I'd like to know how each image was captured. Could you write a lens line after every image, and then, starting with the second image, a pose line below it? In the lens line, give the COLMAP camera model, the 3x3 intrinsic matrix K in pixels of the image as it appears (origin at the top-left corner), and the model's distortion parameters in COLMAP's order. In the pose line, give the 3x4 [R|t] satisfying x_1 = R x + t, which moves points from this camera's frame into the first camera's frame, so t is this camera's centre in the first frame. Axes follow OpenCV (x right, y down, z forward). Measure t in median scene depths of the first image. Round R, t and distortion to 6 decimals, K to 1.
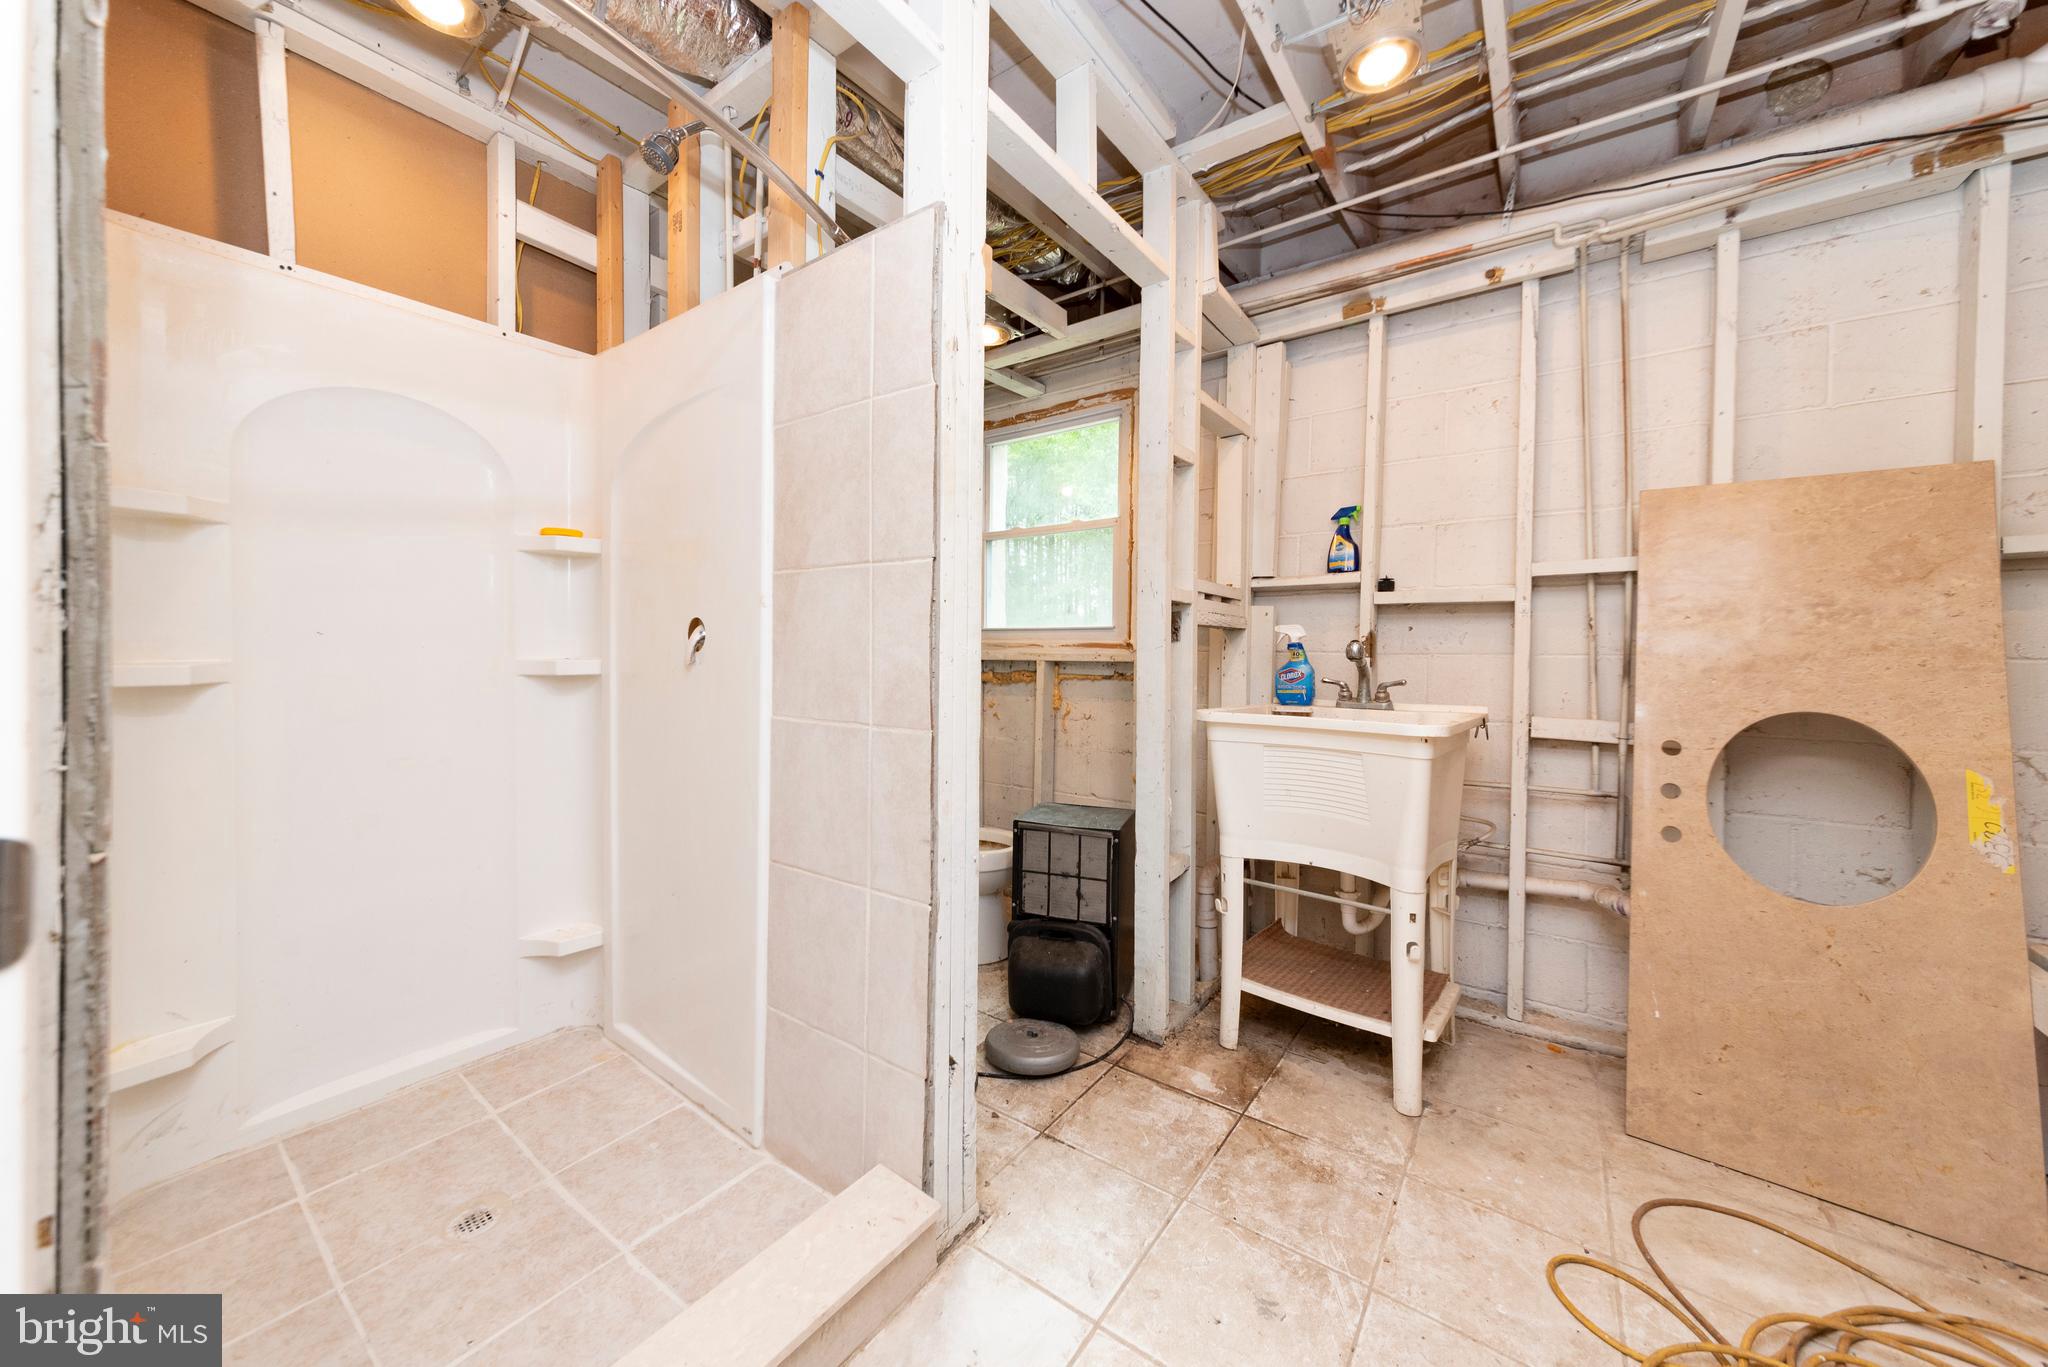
lens RADIAL K [[728.2, 0, 1011.6], [0, 728.2, 656.4], [0, 0, 1]] dist [-0.001865, 0.001834]
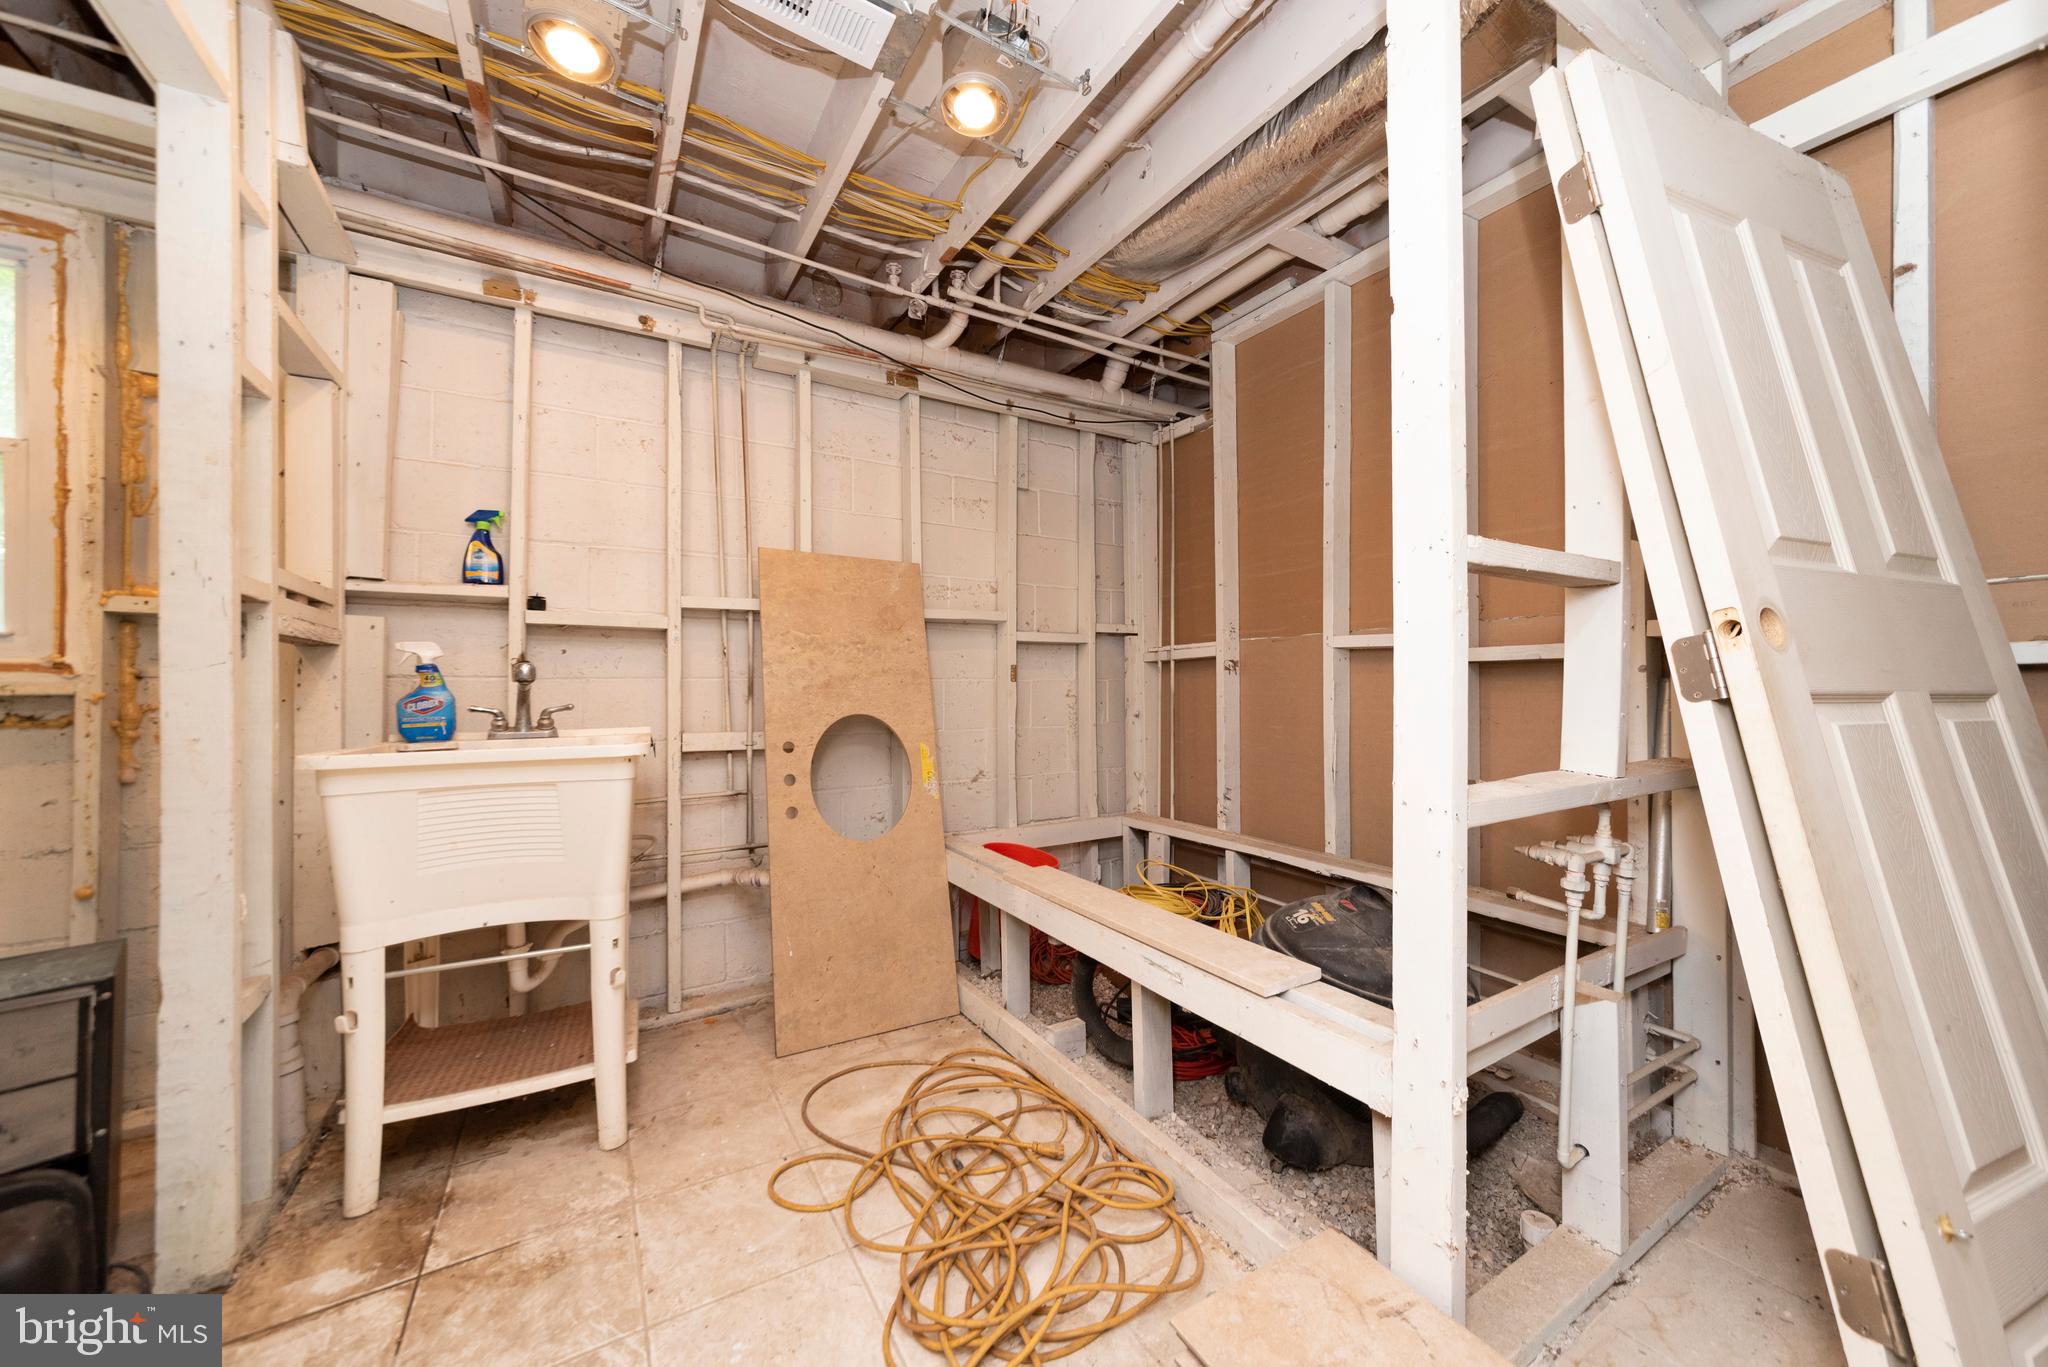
lens RADIAL K [[728.2, 0, 1021.1], [0, 728.2, 680.0], [0, 0, 1]] dist [-0.001865, 0.001834]
pose [[0.380268, -0.000793, 0.924876, -0.124707], [0.015612, 0.999863, -0.005561, 0.016078], [-0.924745, 0.016554, 0.380228, 0.099951]]
